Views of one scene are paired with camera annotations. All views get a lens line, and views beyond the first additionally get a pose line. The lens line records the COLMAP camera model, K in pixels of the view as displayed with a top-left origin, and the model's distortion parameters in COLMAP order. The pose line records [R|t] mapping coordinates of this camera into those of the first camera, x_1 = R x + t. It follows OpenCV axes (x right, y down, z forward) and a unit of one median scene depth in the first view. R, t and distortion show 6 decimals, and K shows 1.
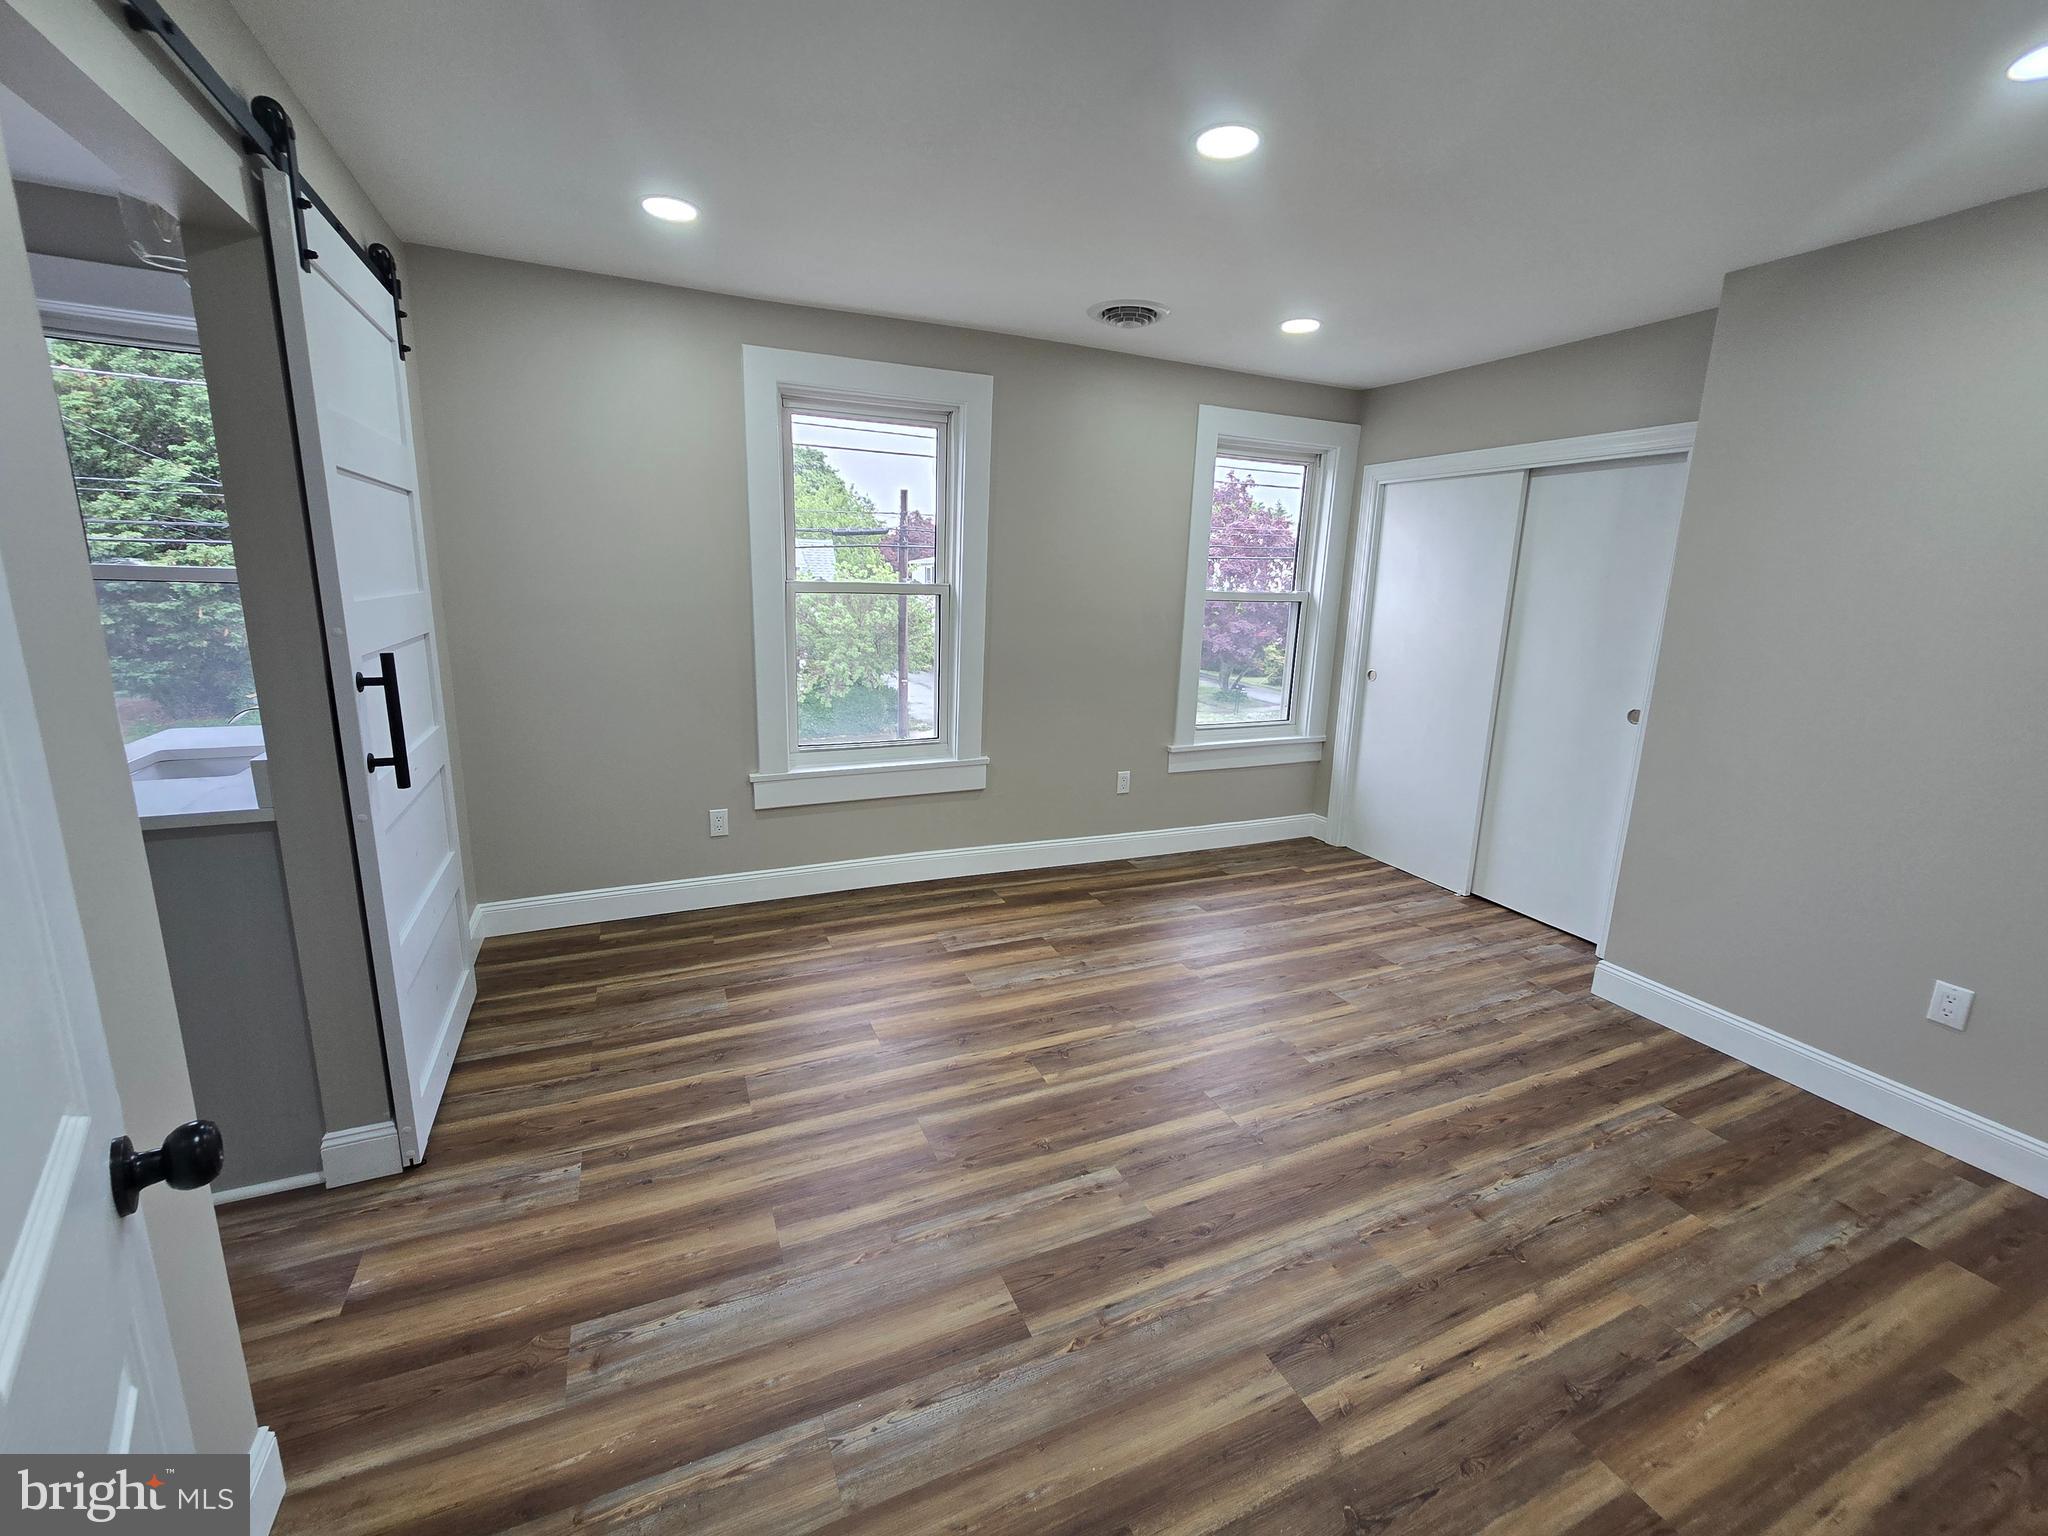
lens RADIAL K [[845.9, 0, 1017.5], [0, 845.9, 755.8], [0, 0, 1]] dist [0.011951, -0.000594]
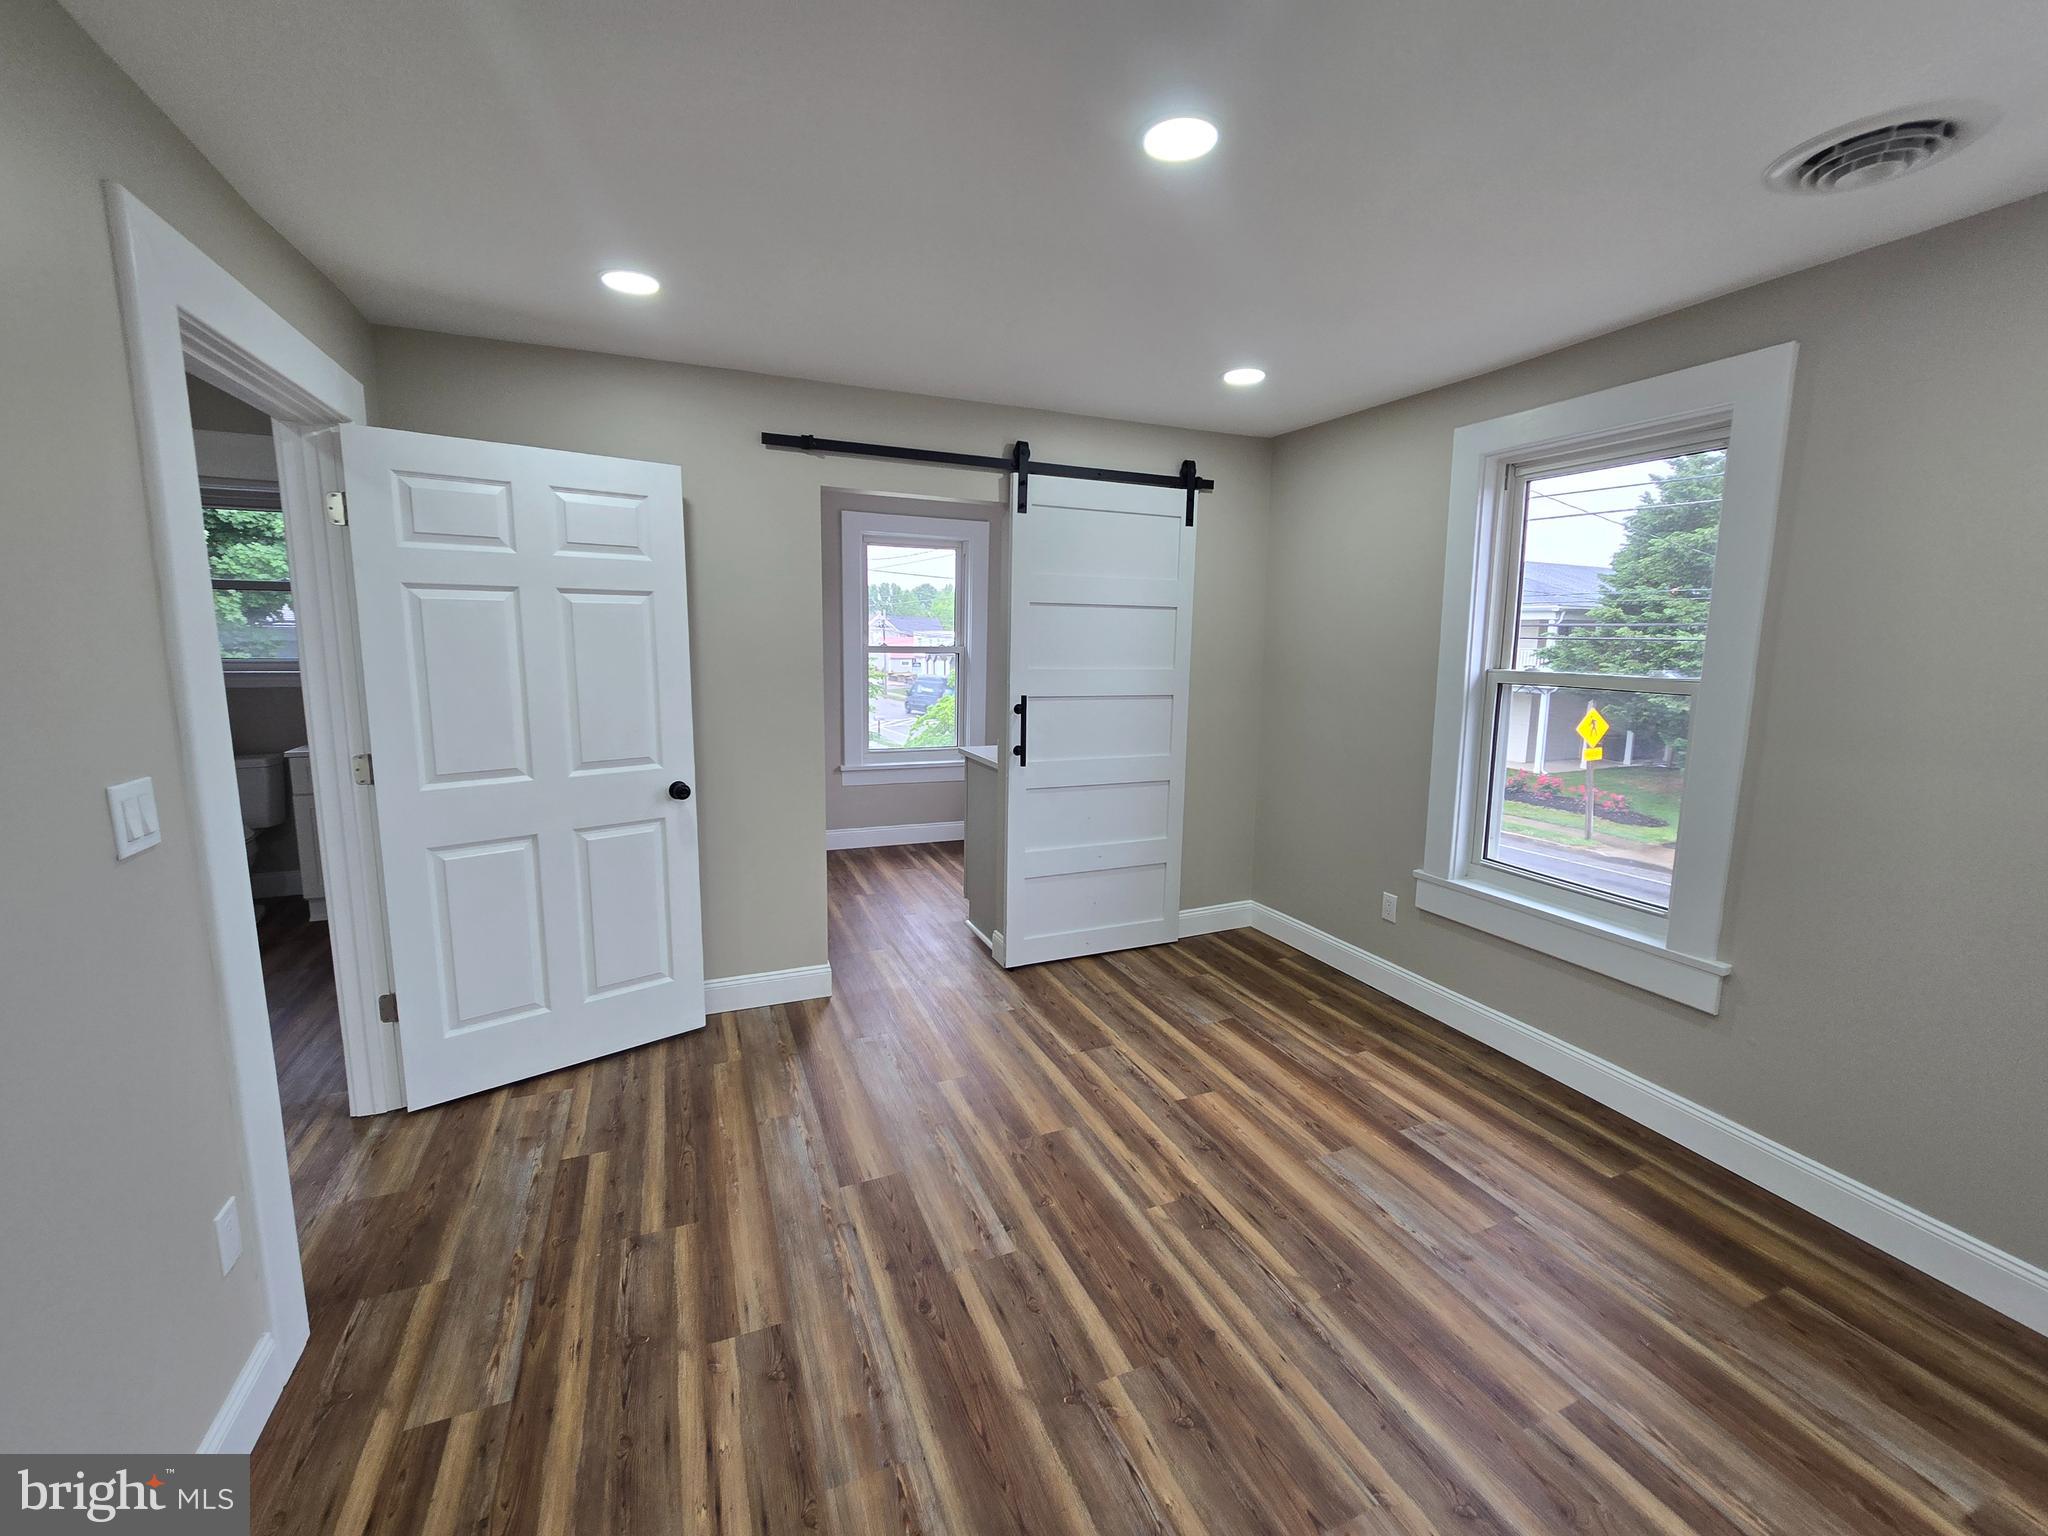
lens RADIAL K [[845.9, 0, 1017.5], [0, 845.9, 755.8], [0, 0, 1]] dist [0.011951, -0.000594]
pose [[-0.027909, 0.112561, -0.993253, 0.970035], [-0.226685, 0.967040, 0.115960, -0.168177], [0.973568, 0.228392, -0.001474, 0.833405]]
